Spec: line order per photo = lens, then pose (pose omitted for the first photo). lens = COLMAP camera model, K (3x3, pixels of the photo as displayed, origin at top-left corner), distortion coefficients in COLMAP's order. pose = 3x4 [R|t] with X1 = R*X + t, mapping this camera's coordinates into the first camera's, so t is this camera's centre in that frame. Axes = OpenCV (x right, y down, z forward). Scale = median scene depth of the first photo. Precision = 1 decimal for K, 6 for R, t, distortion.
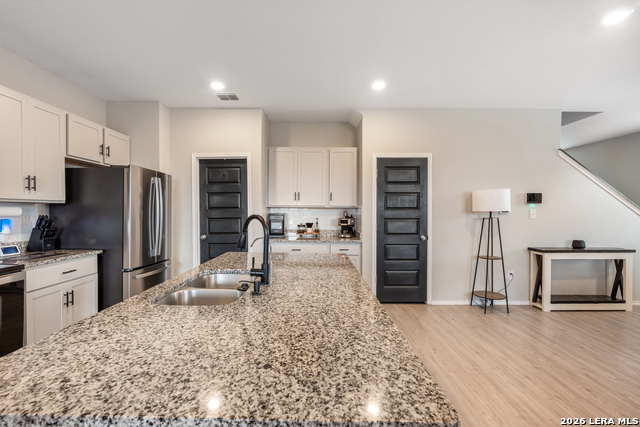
lens RADIAL K [[294.3, 0, 314.2], [0, 294.3, 205.2], [0, 0, 1]] dist [-0.015147, 0.004373]
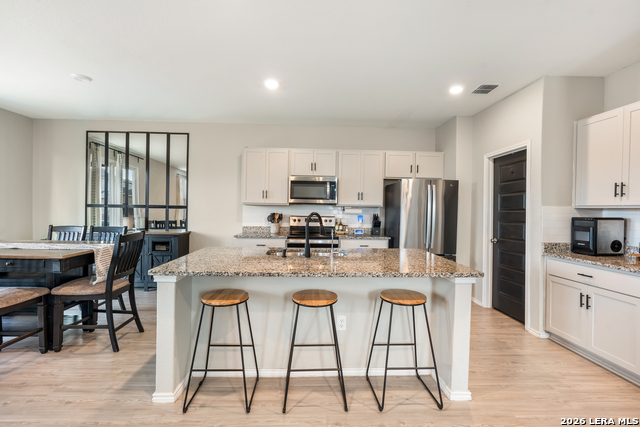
lens RADIAL K [[294.3, 0, 319.7], [0, 294.3, 210.4], [0, 0, 1]] dist [-0.015147, 0.004373]
pose [[0.032578, -0.002188, -0.999467, 0.812594], [0.005089, 0.999985, -0.002023, 0.015252], [0.999456, -0.005020, 0.032589, 0.595662]]
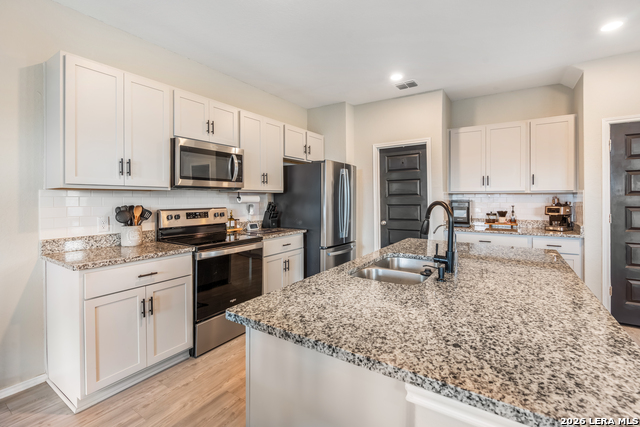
lens RADIAL K [[294.3, 0, 314.1], [0, 294.3, 199.2], [0, 0, 1]] dist [-0.015147, 0.004373]
pose [[0.832579, -0.004228, -0.553890, -0.000894], [0.017623, 0.999667, 0.018858, -0.000085], [0.553626, -0.025462, 0.832376, -0.039301]]
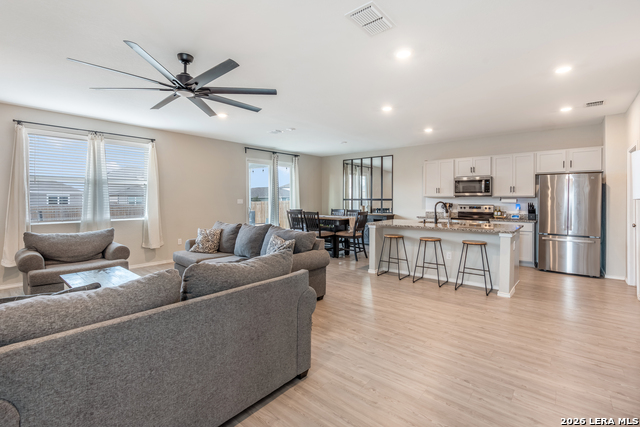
lens RADIAL K [[294.3, 0, 312.3], [0, 294.3, 201.6], [0, 0, 1]] dist [-0.015147, 0.004373]
pose [[-0.664958, 0.001283, -0.746880, 1.757967], [0.012502, 0.999878, -0.009413, 0.025582], [0.746776, -0.015597, -0.664893, 1.216762]]
